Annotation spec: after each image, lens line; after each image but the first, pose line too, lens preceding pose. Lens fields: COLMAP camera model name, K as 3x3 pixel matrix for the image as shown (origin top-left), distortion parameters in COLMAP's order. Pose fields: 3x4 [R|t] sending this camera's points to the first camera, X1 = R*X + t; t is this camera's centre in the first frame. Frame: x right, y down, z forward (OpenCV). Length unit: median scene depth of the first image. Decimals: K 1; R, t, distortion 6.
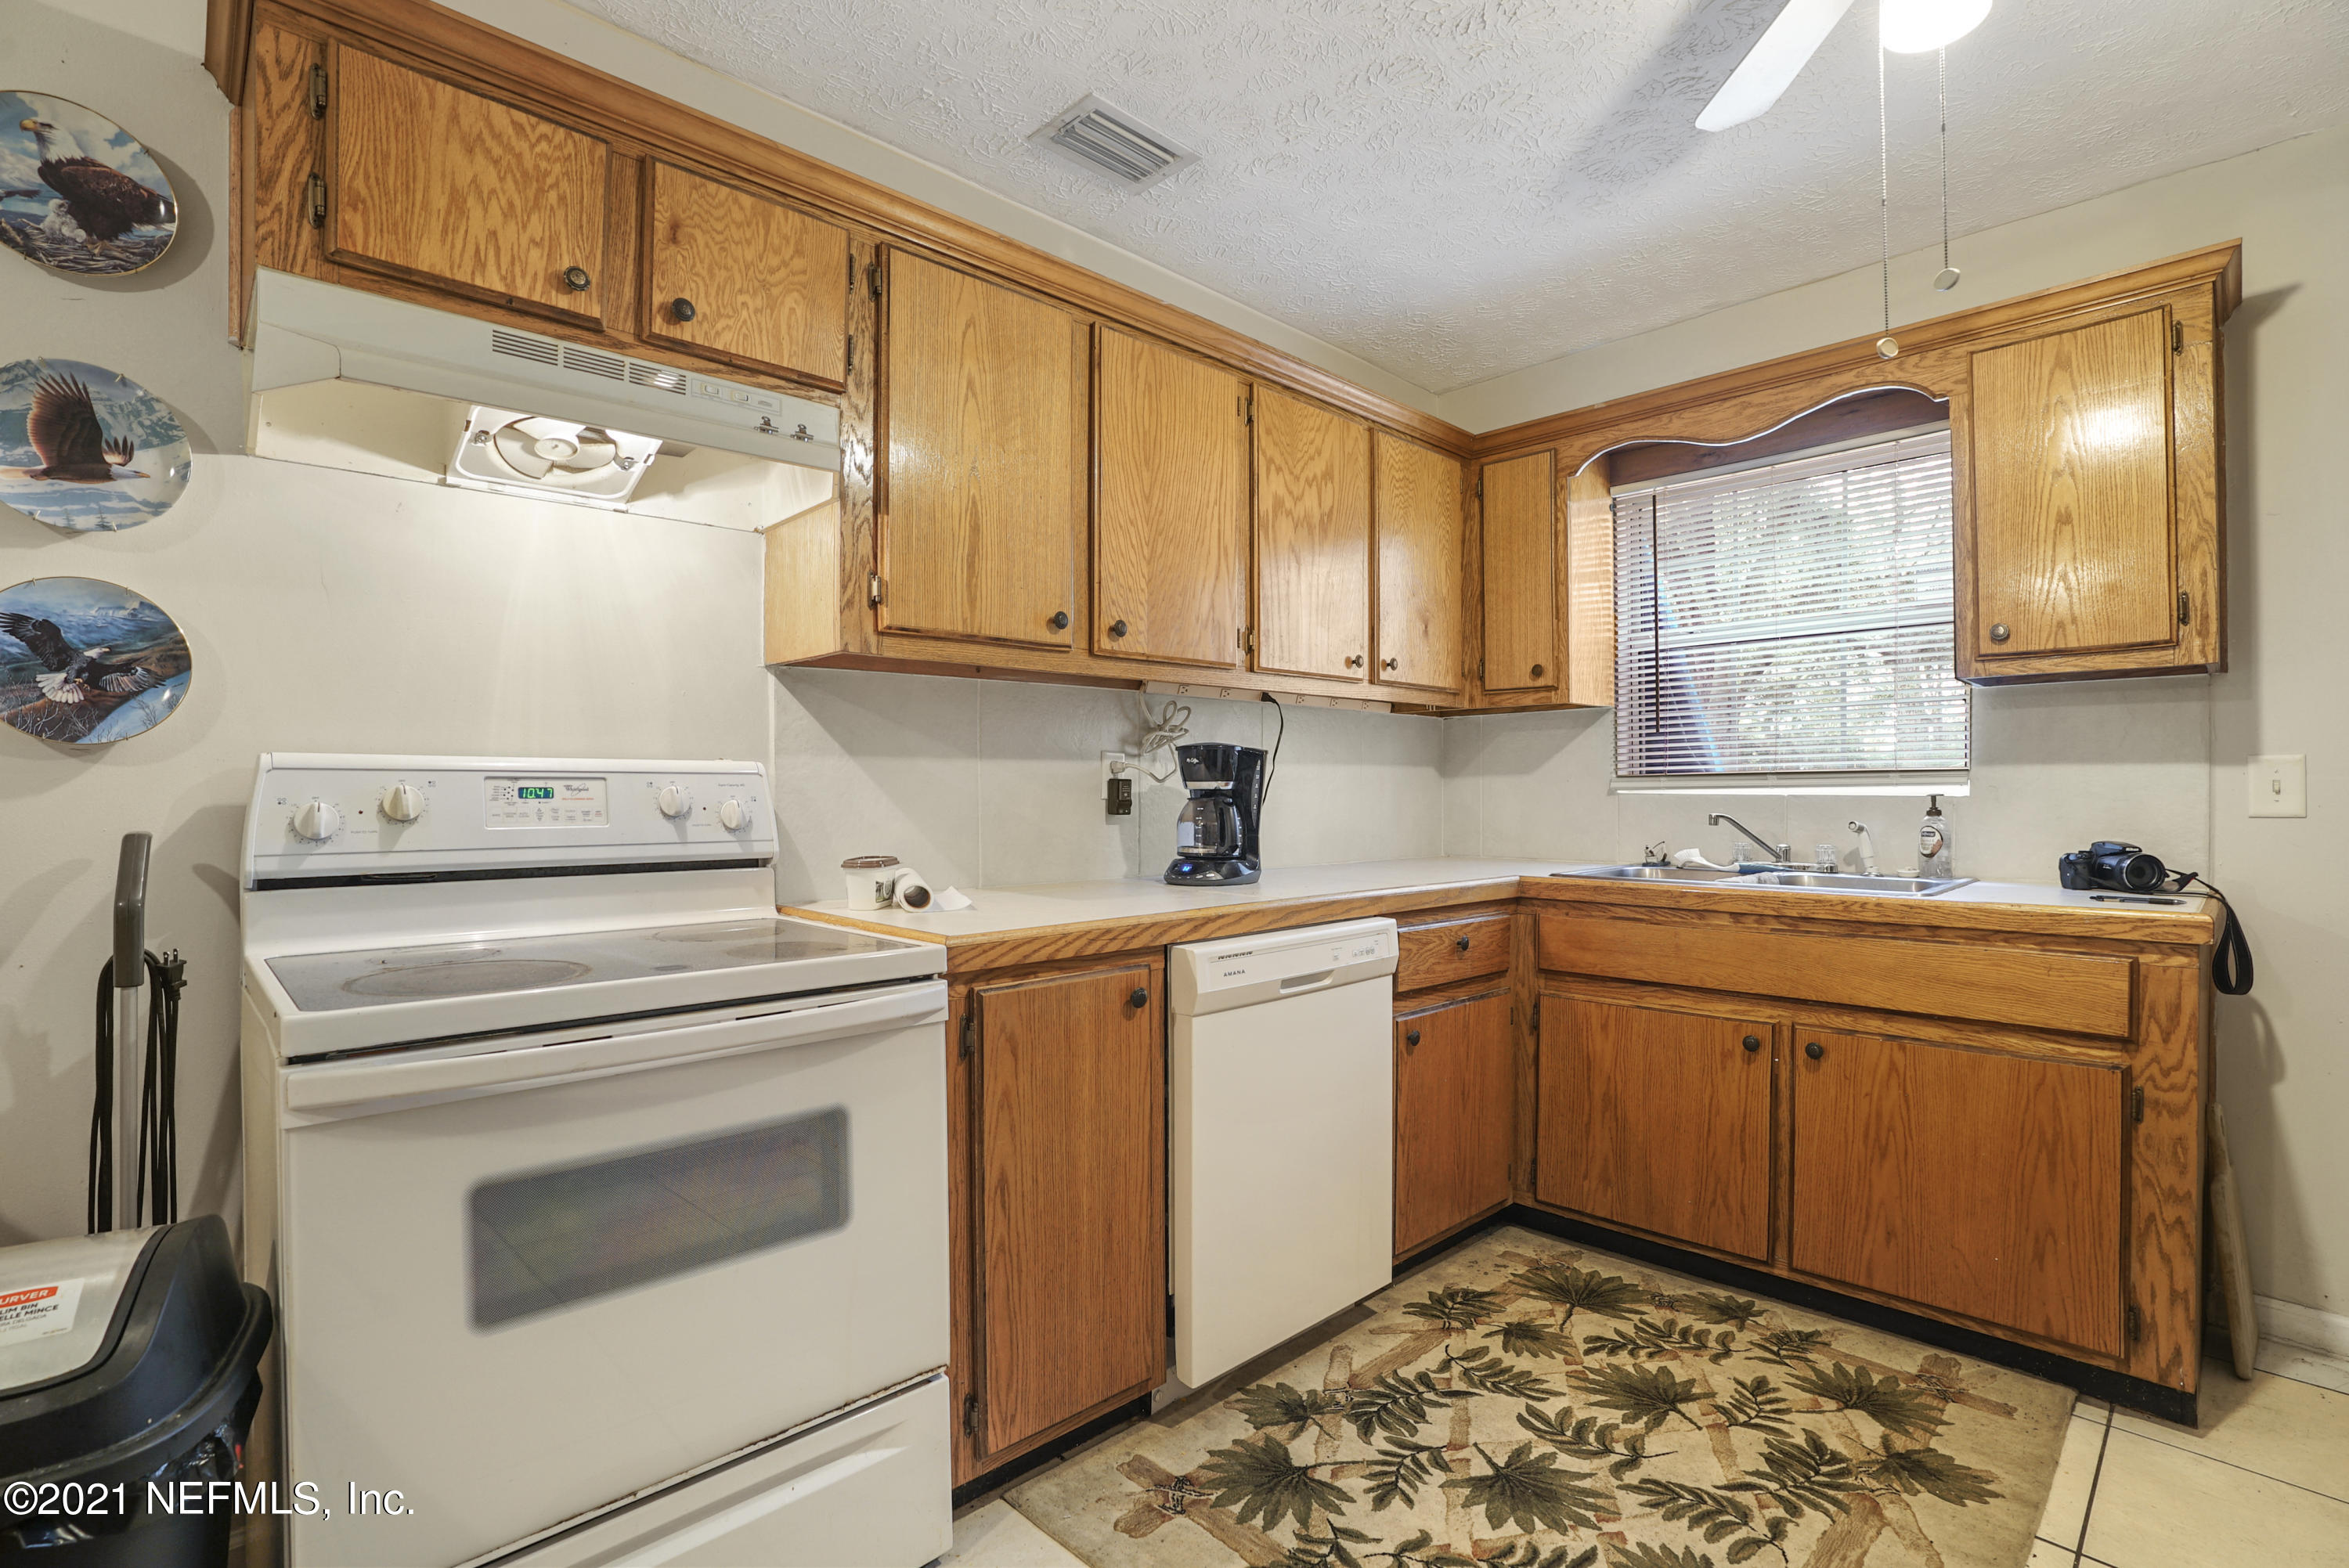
lens RADIAL K [[1096.4, 0, 1174.5], [0, 1096.4, 784.0], [0, 0, 1]] dist [-0.075183, 0.029541]
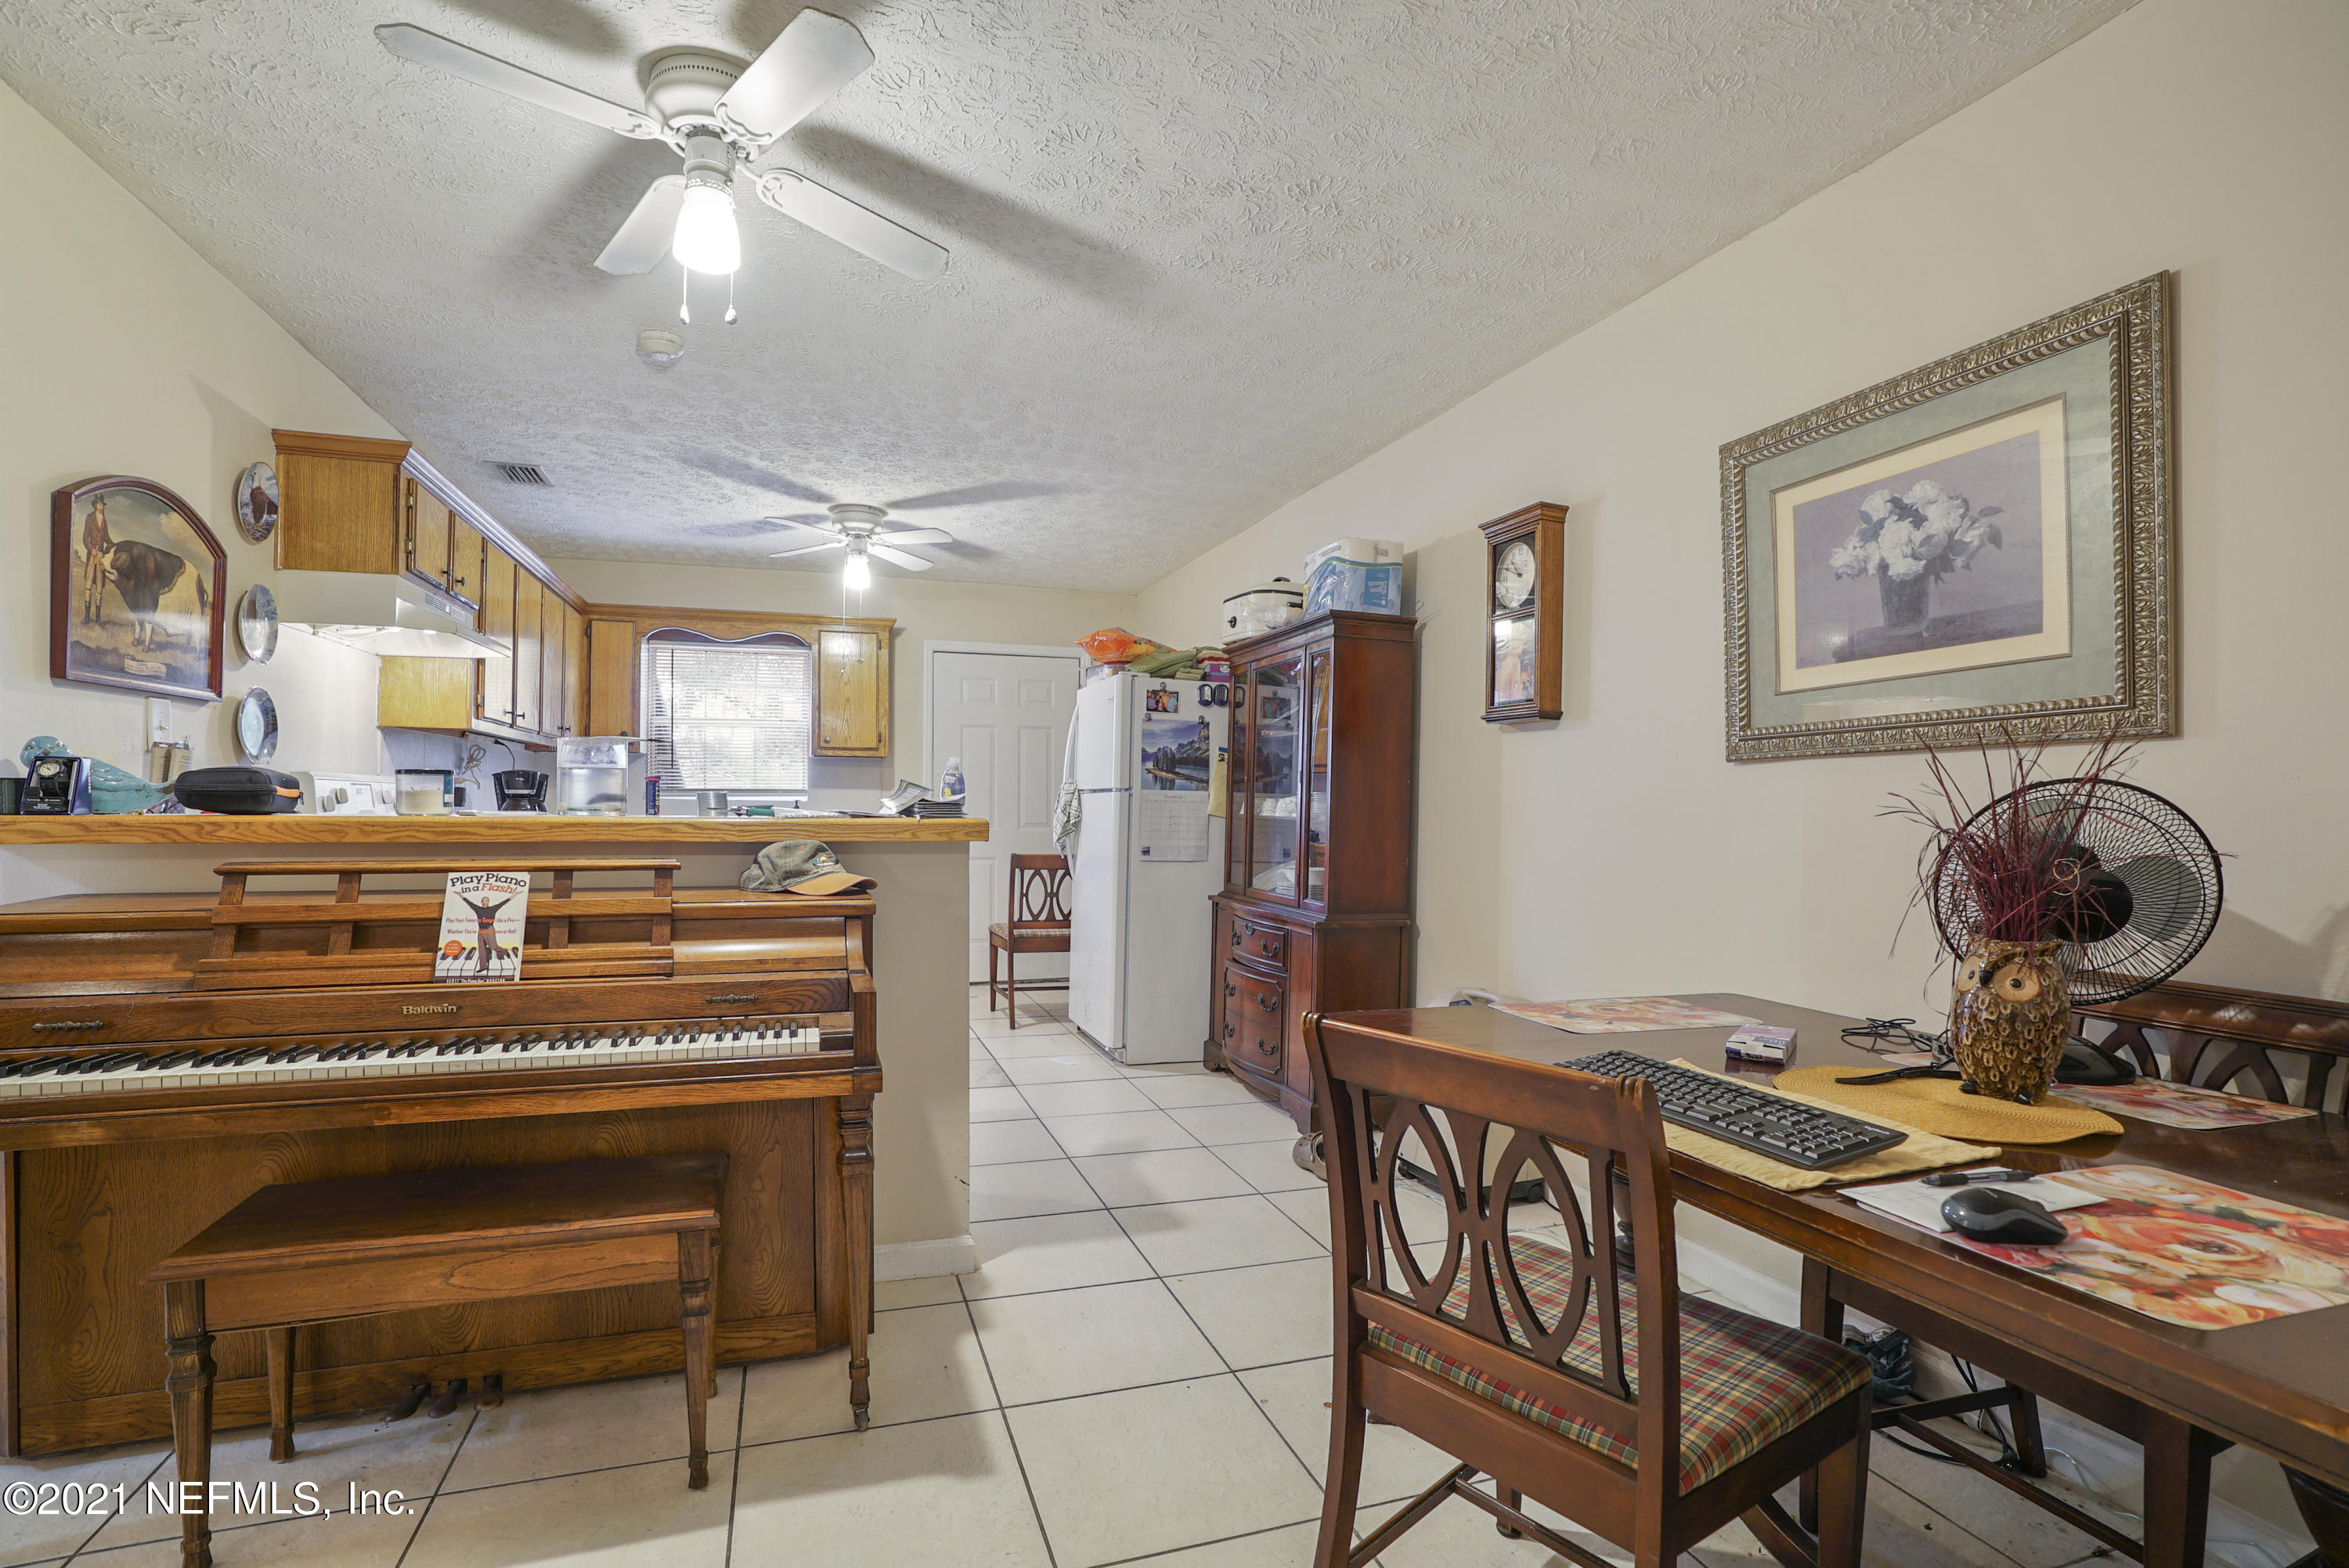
lens RADIAL K [[1096.4, 0, 1174.5], [0, 1096.4, 784.0], [0, 0, 1]] dist [-0.075183, 0.029541]
pose [[0.424552, 0.024200, 0.905080, -1.489600], [-0.015772, 0.999689, -0.019331, 0.007846], [-0.905266, -0.006067, 0.424802, -1.076366]]
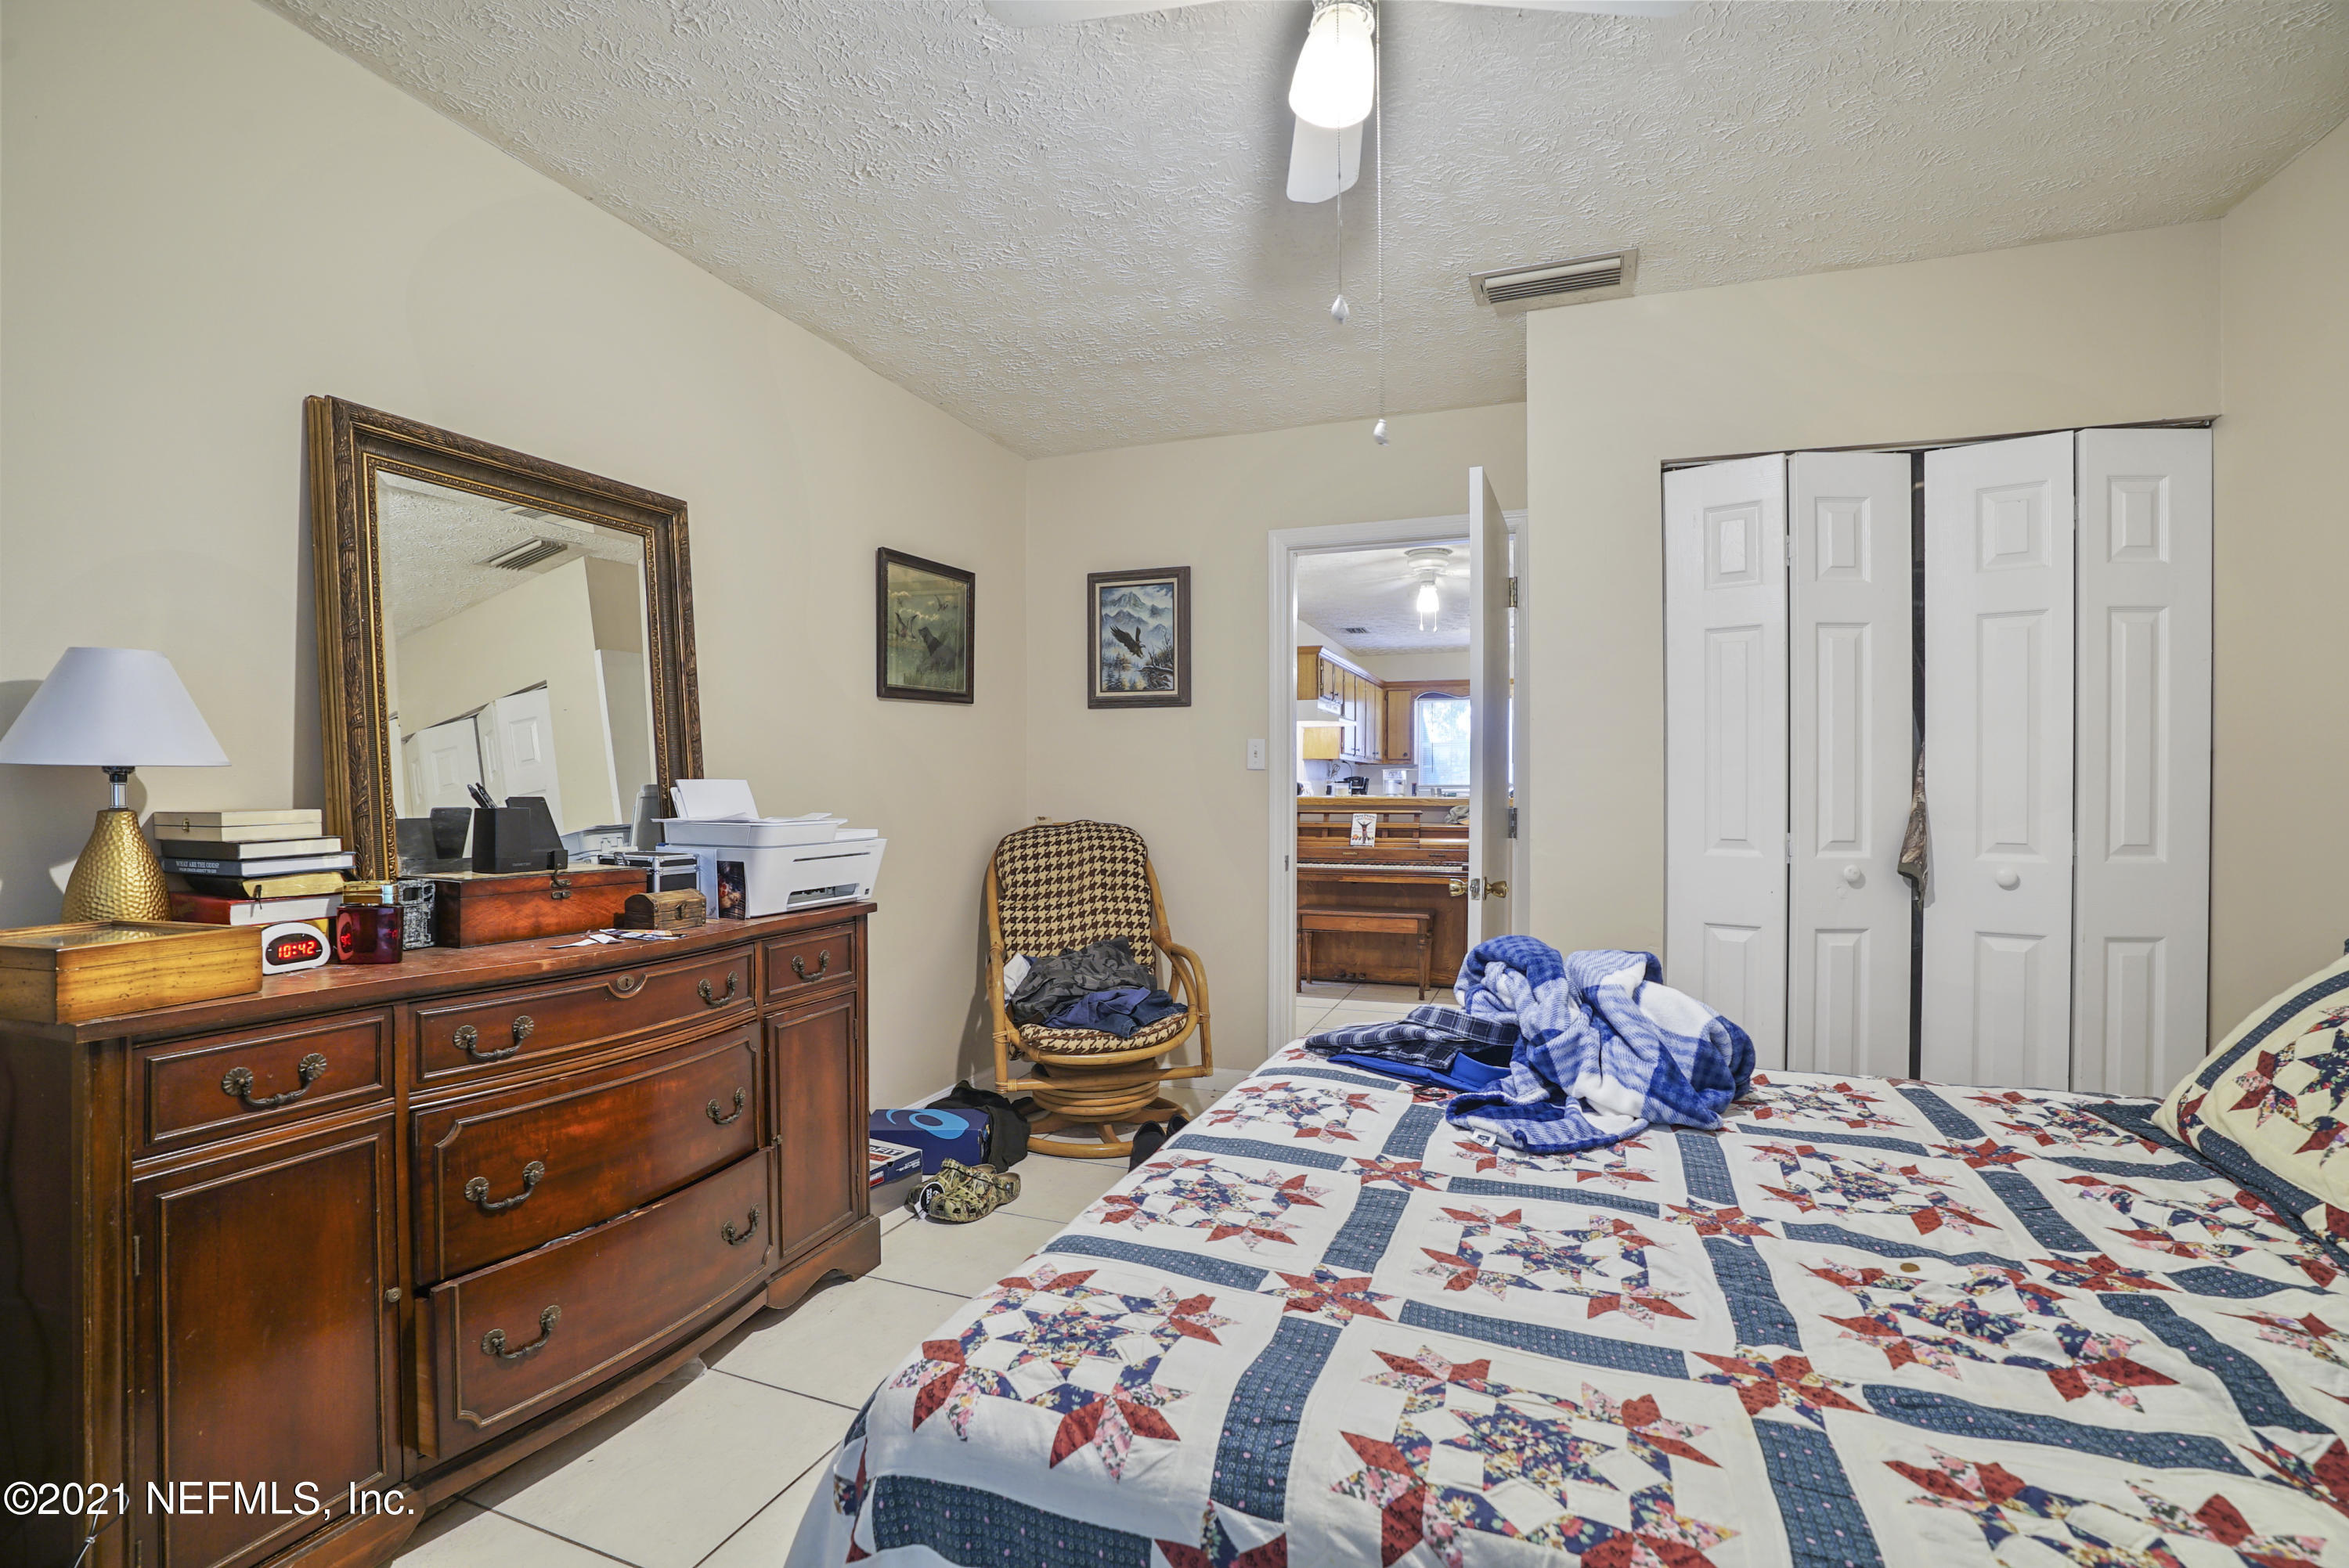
lens RADIAL K [[1096.4, 0, 1174.5], [0, 1096.4, 784.0], [0, 0, 1]] dist [-0.075183, 0.029541]
pose [[0.900528, 0.014238, 0.434565, -2.778259], [-0.016191, 0.999869, 0.000792, -0.000081], [-0.434497, -0.007749, 0.900640, -2.751233]]
